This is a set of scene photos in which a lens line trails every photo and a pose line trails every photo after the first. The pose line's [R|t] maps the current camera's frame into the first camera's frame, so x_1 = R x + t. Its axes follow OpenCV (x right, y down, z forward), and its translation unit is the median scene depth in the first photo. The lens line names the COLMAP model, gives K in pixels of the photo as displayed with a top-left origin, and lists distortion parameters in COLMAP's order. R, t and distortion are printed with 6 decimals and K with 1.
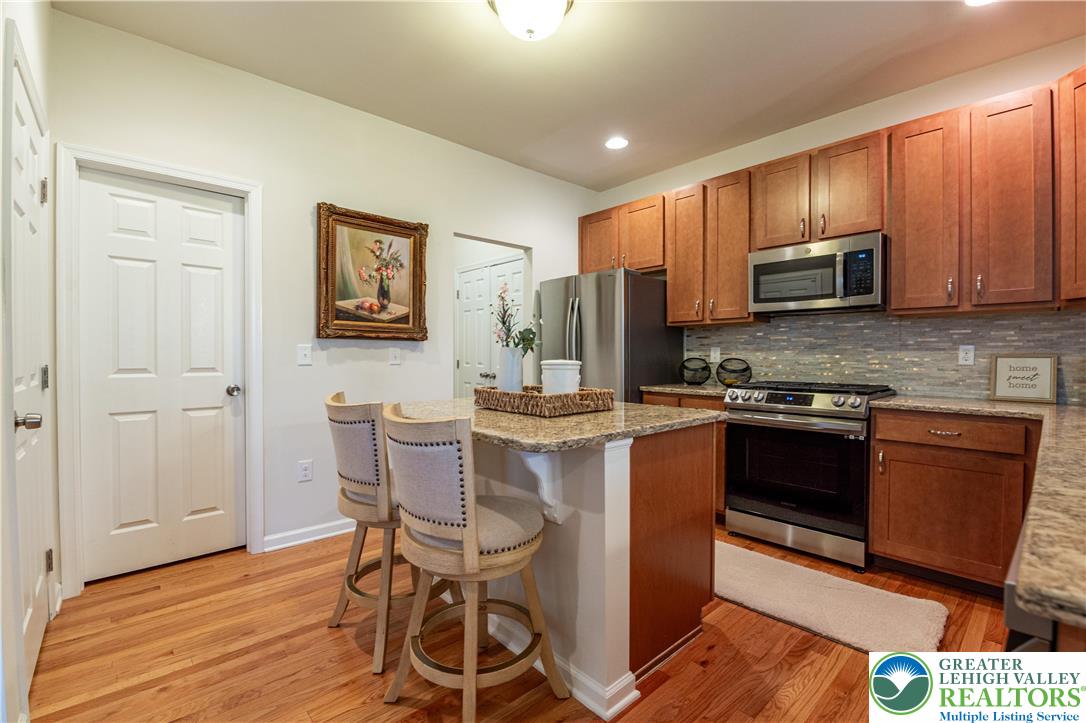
lens RADIAL K [[476.3, 0, 542.2], [0, 476.3, 364.9], [0, 0, 1]] dist [-0.006887, -0.007029]
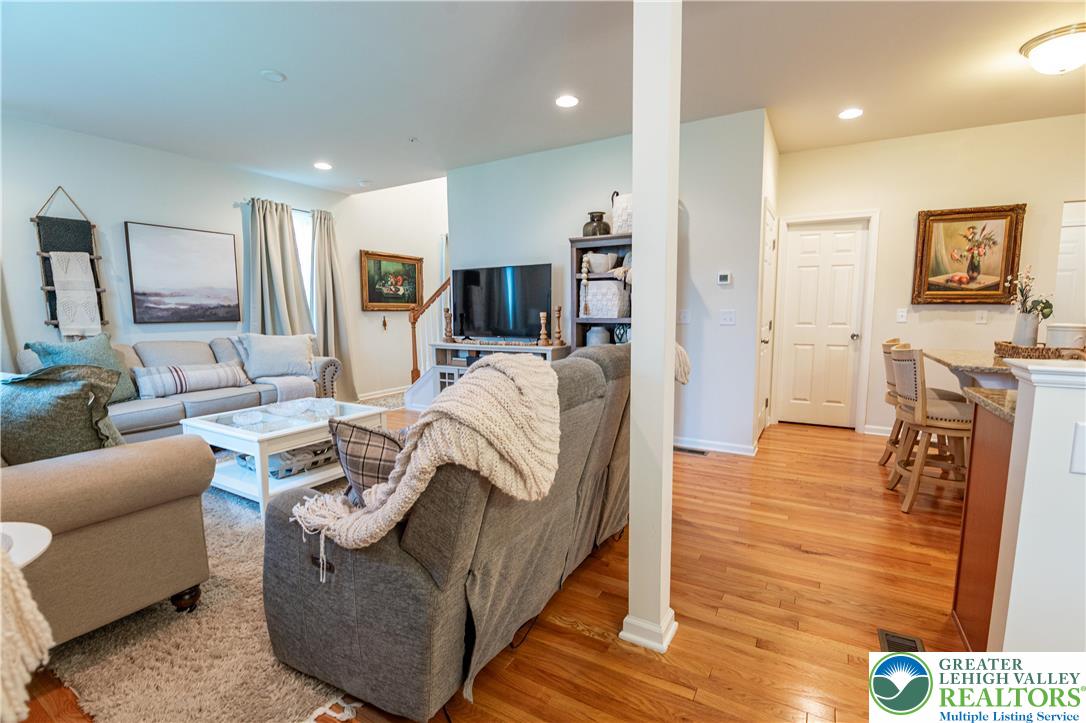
lens RADIAL K [[476.3, 0, 562.9], [0, 476.3, 359.3], [0, 0, 1]] dist [-0.006887, -0.007029]
pose [[0.339632, 0.094469, -0.935802, 0.581148], [-0.014534, 0.995351, 0.095206, -0.011007], [0.940446, -0.018734, 0.339426, -0.552511]]
